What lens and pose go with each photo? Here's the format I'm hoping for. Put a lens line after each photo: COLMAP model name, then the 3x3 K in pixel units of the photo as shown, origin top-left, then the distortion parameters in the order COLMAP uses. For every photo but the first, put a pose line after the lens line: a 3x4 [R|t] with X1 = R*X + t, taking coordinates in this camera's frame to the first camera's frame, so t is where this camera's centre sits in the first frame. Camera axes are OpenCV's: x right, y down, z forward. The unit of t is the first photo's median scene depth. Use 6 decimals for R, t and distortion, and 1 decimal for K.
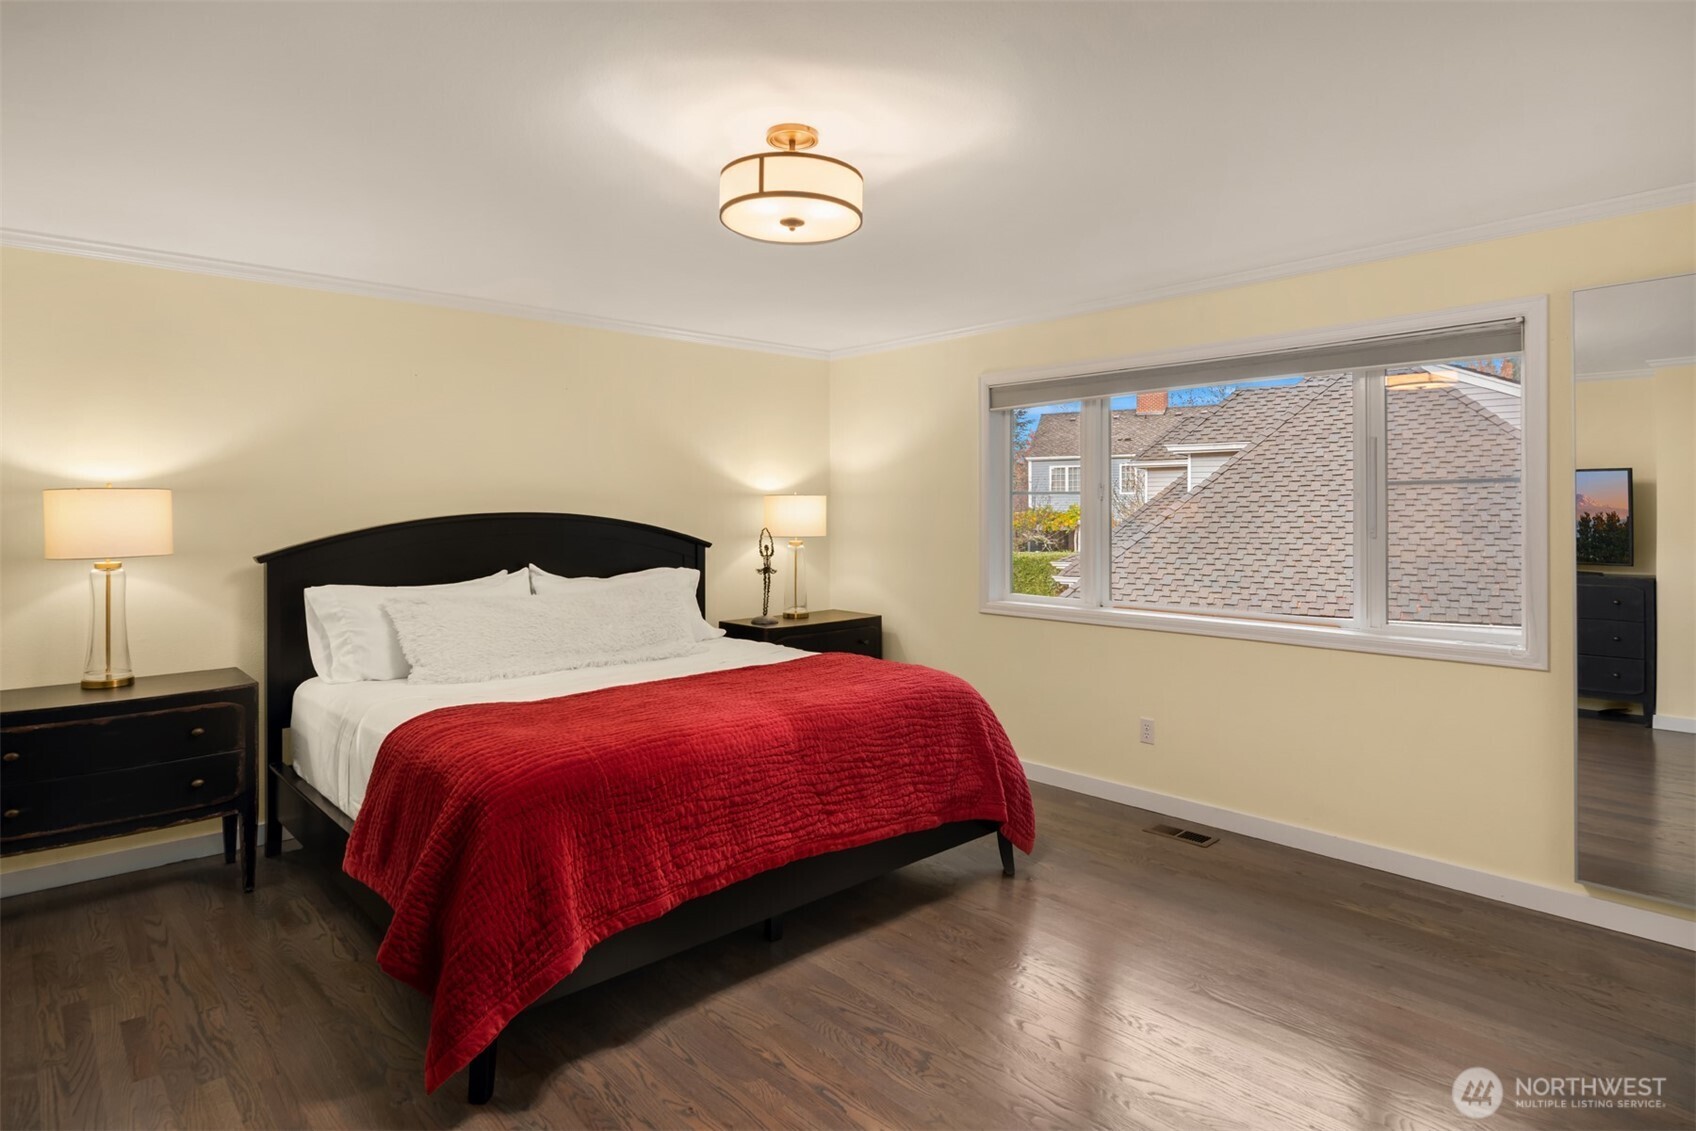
lens RADIAL K [[928.7, 0, 863.1], [0, 928.7, 509.8], [0, 0, 1]] dist [-0.005378, -0.002055]
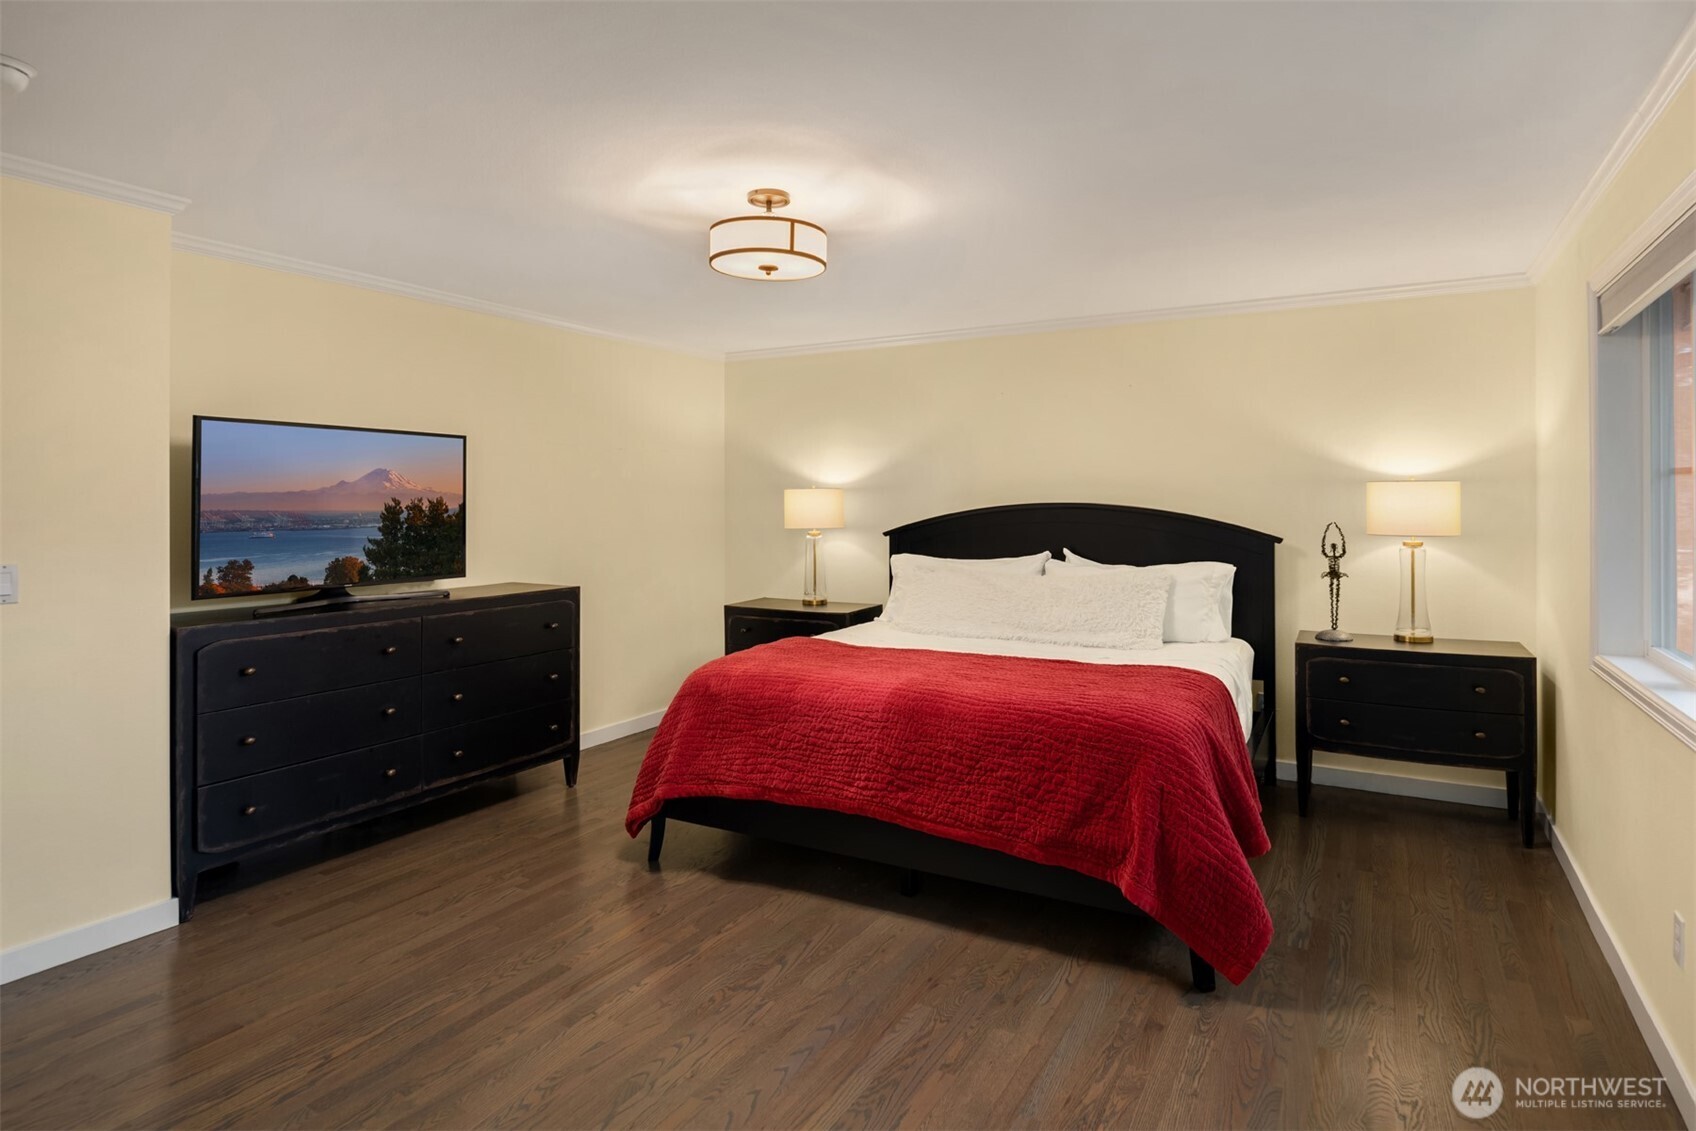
lens RADIAL K [[928.7, 0, 863.1], [0, 928.7, 509.8], [0, 0, 1]] dist [-0.005378, -0.002055]
pose [[0.306528, 0.007575, -0.951831, 0.757443], [0.001096, 0.999965, 0.008311, 0.002575], [0.951861, -0.003590, 0.306509, 0.509758]]
